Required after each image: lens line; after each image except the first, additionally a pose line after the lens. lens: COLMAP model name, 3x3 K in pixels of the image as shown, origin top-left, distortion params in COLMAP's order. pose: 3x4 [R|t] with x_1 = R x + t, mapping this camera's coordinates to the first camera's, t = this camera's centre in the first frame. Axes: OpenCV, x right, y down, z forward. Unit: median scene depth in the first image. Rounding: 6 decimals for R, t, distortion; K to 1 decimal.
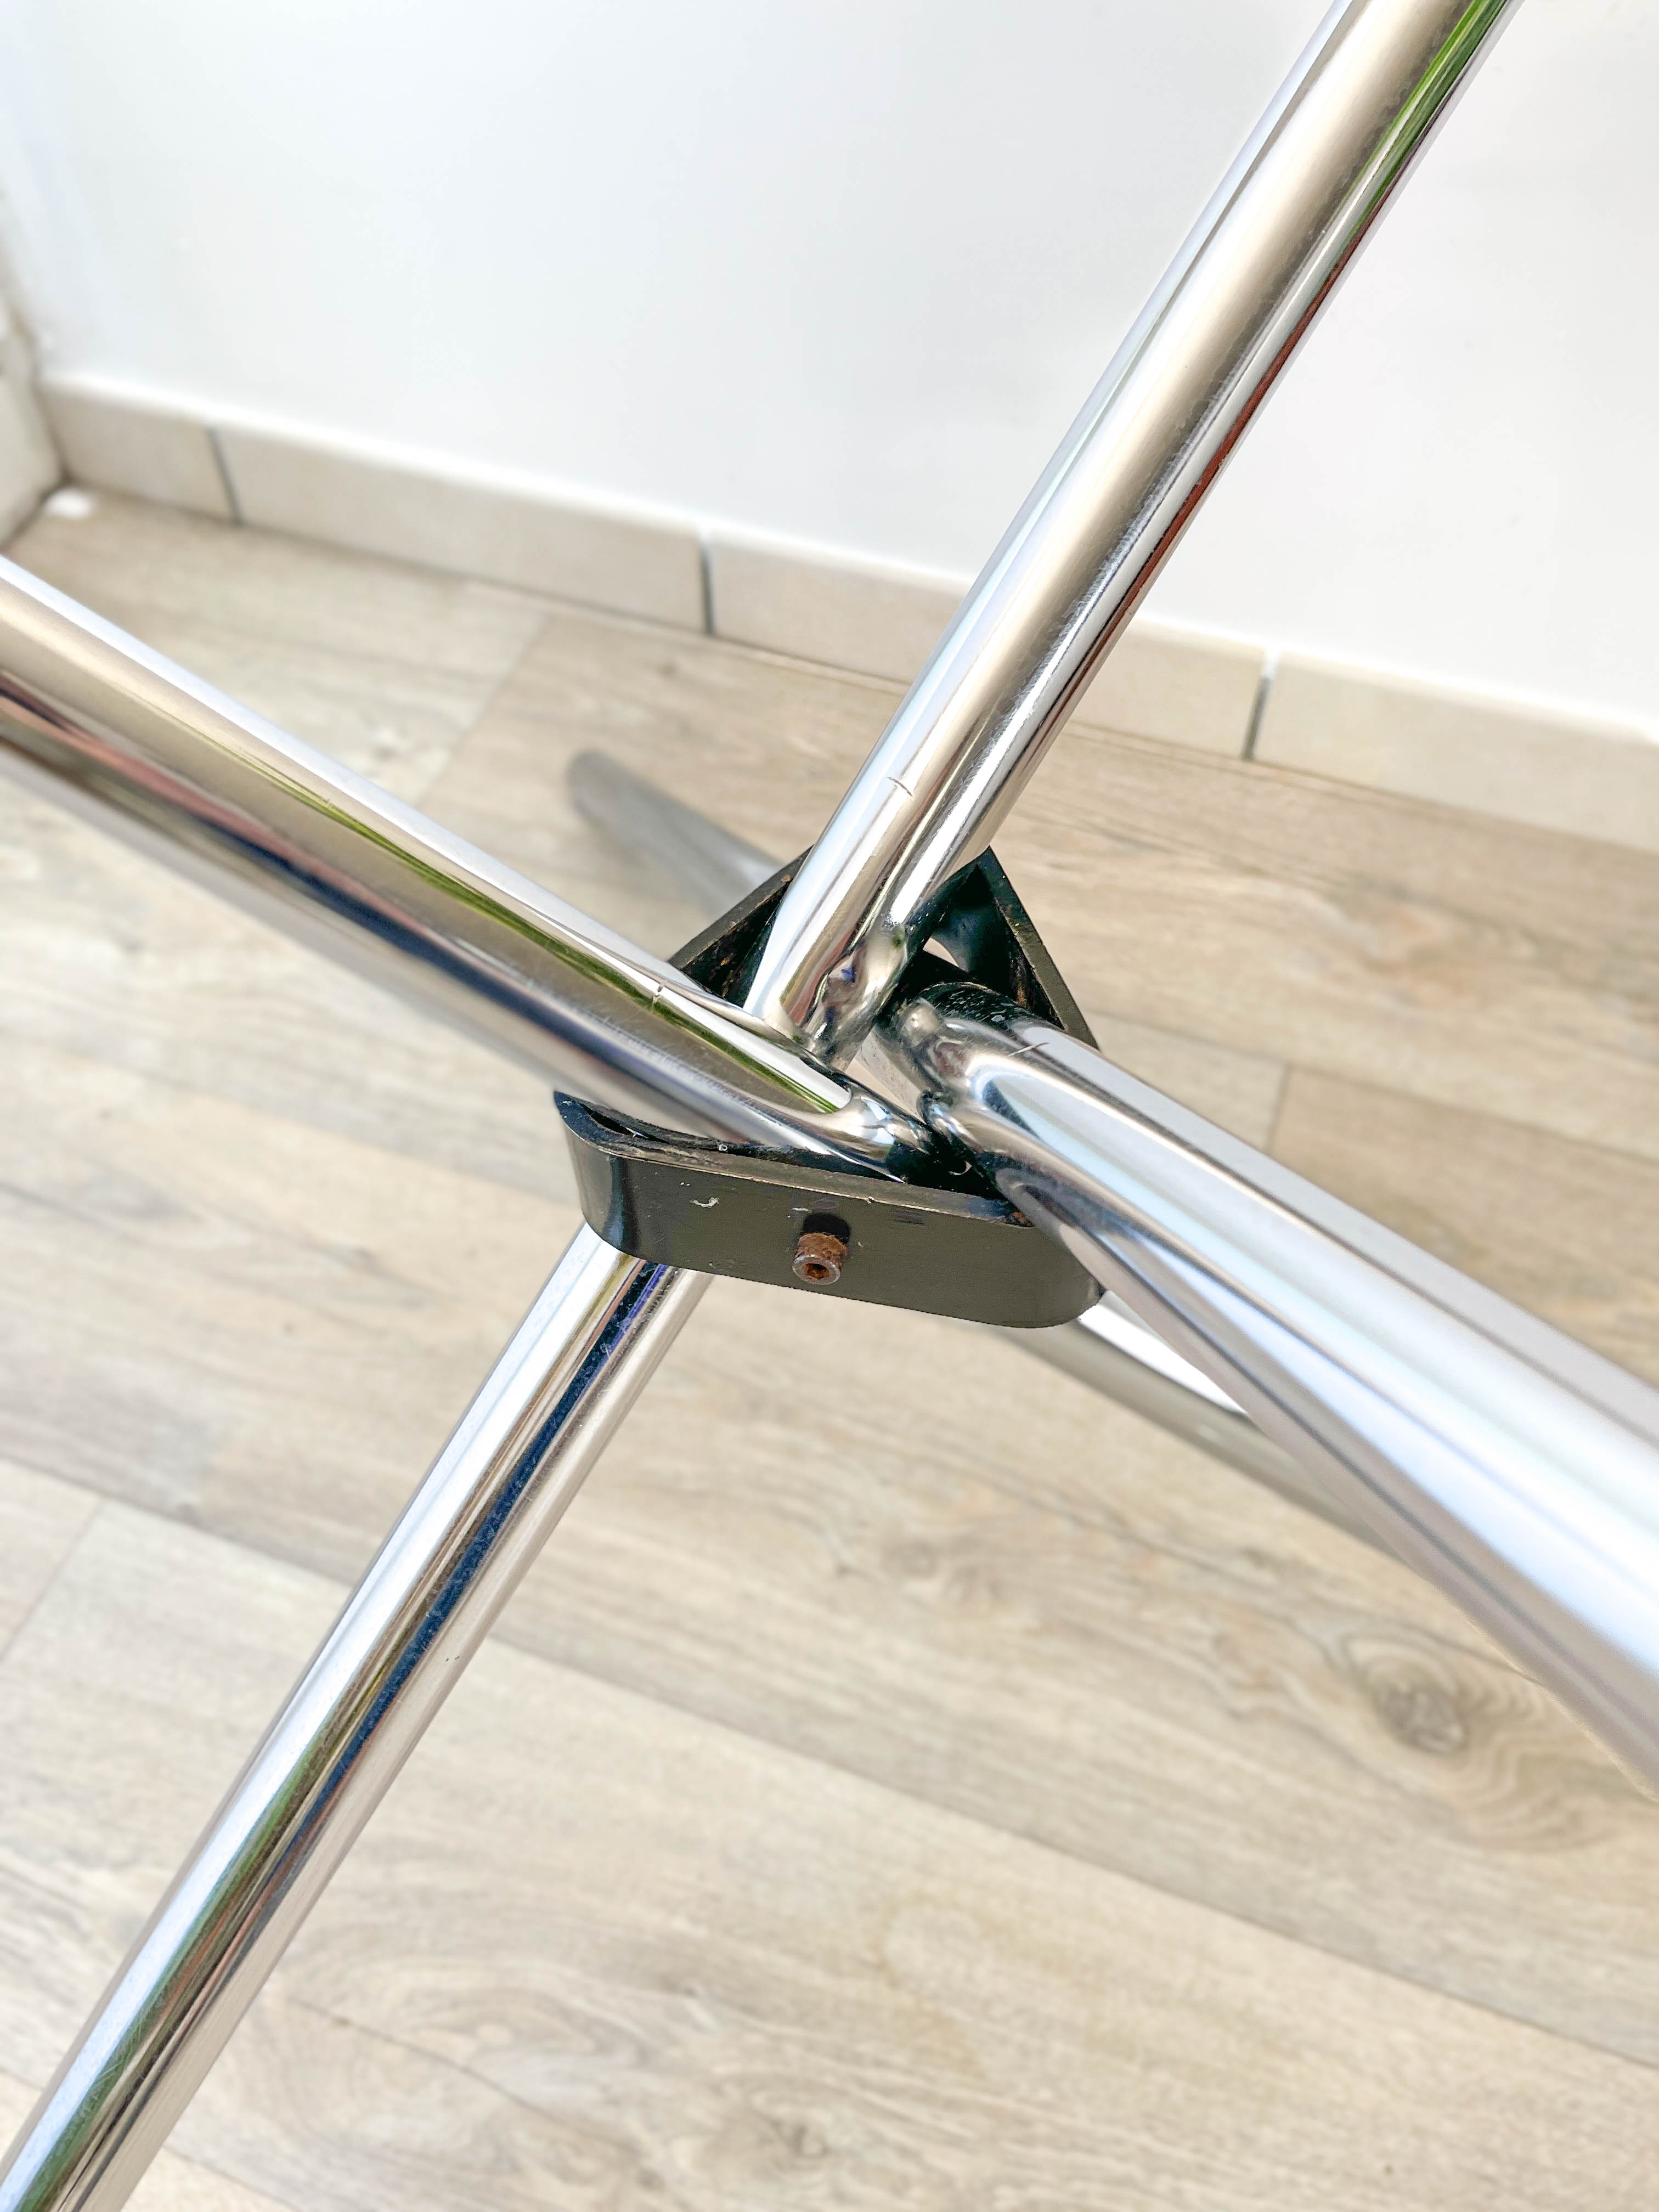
lens RADIAL K [[1682.4, 0, 840.4], [0, 1682.4, 1121.8], [0, 0, 1]] dist [0.055997, -0.102990]
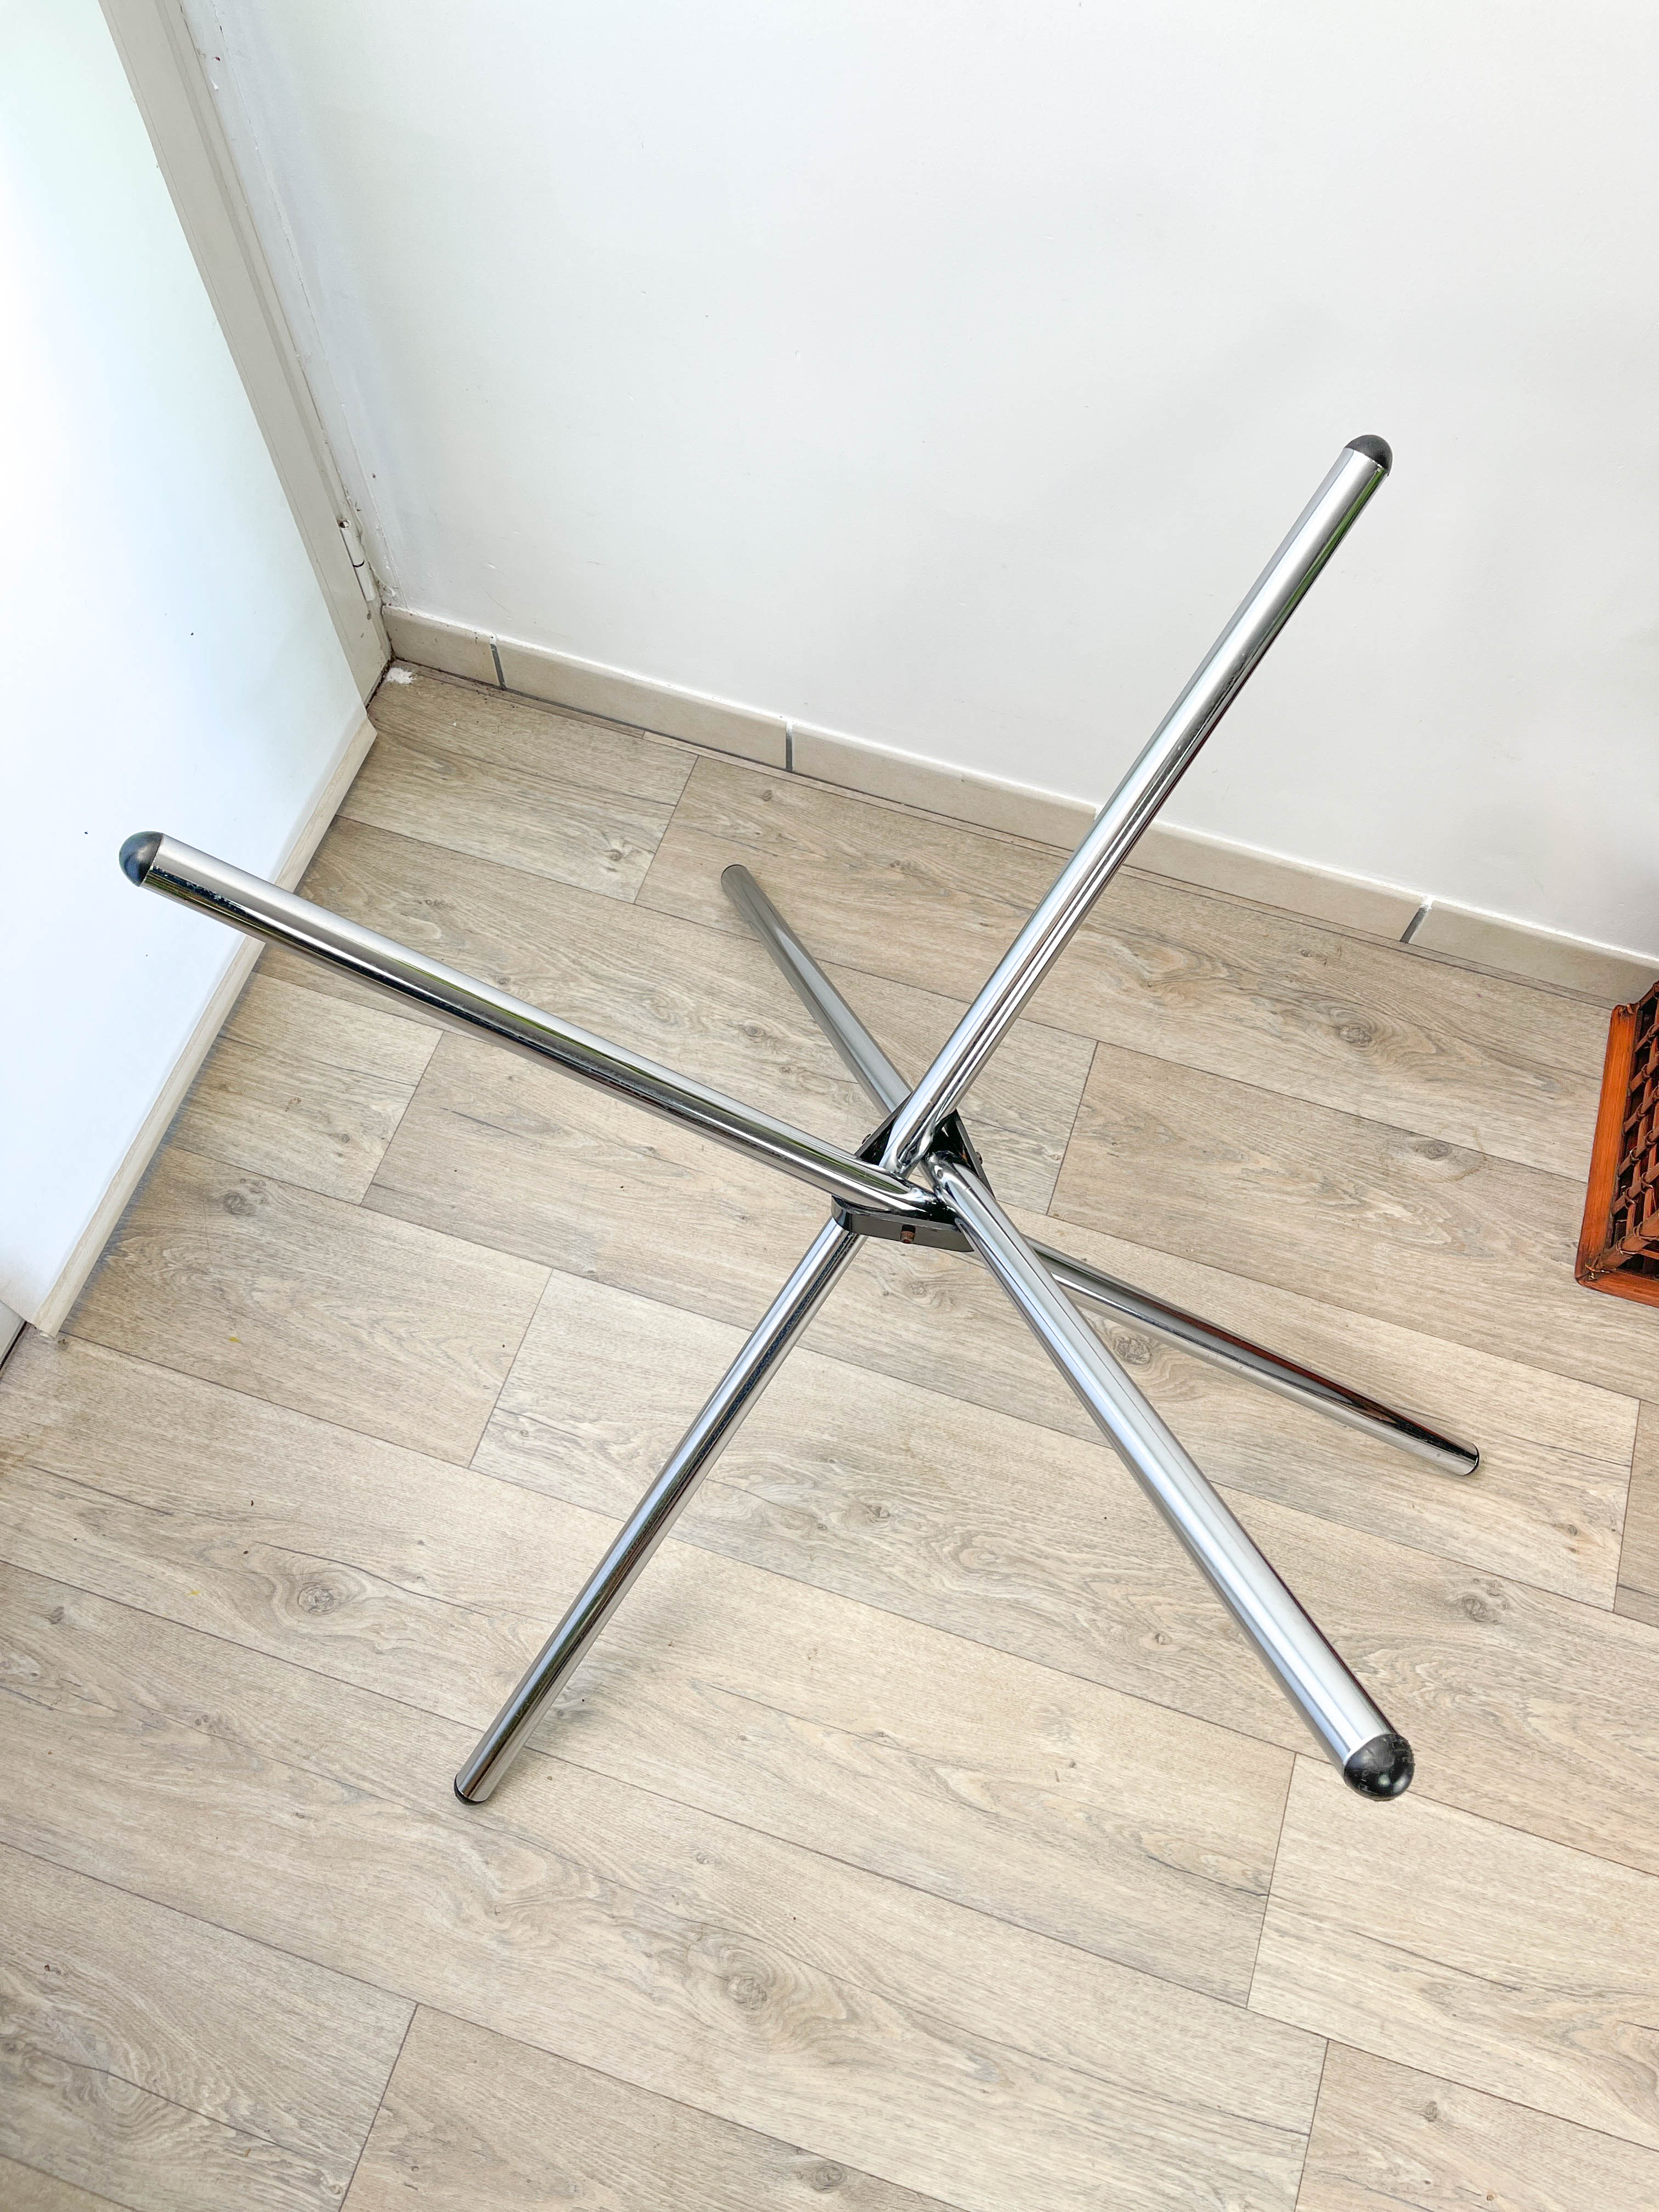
lens RADIAL K [[1624.3, 0, 837.8], [0, 1624.3, 1122.2], [0, 0, 1]] dist [0.068513, -0.094476]
pose [[0.999433, -0.018087, 0.028416, -0.122104], [0.012113, 0.980163, 0.197824, -0.396559], [-0.031431, -0.197367, 0.979826, -1.101360]]
